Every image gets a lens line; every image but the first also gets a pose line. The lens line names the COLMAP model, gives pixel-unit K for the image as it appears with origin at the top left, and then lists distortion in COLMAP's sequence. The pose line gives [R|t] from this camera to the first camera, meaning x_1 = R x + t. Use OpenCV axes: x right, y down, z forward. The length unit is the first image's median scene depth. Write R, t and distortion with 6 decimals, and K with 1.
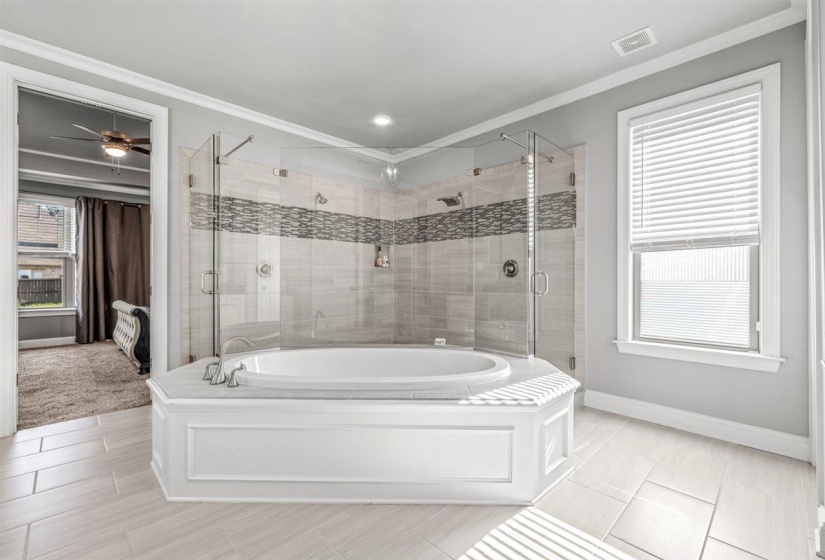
lens RADIAL K [[357.0, 0, 411.7], [0, 357.0, 276.0], [0, 0, 1]] dist [-0.001029, 0.000017]
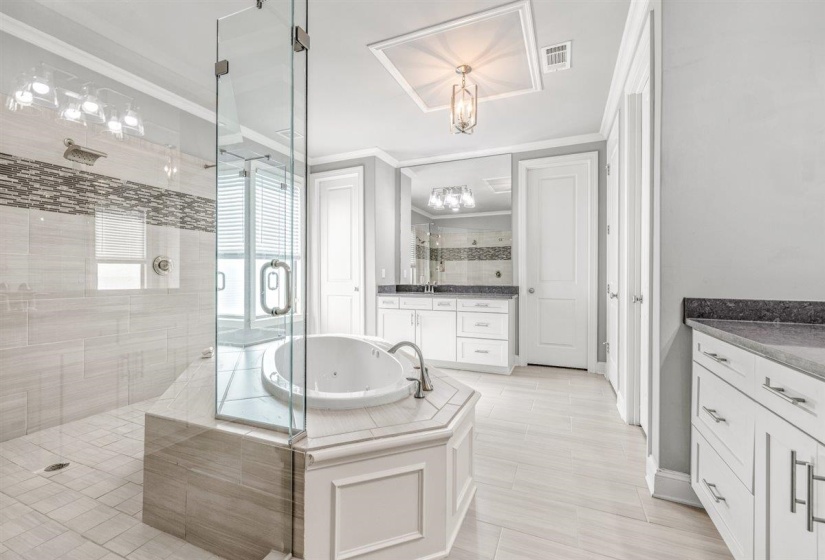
lens RADIAL K [[357.0, 0, 411.7], [0, 357.0, 276.0], [0, 0, 1]] dist [-0.001029, 0.000017]
pose [[-0.387620, 0.003867, 0.921811, -0.704762], [-0.004733, 0.999970, -0.006186, 0.006729], [-0.921807, -0.006761, -0.387590, 0.709196]]
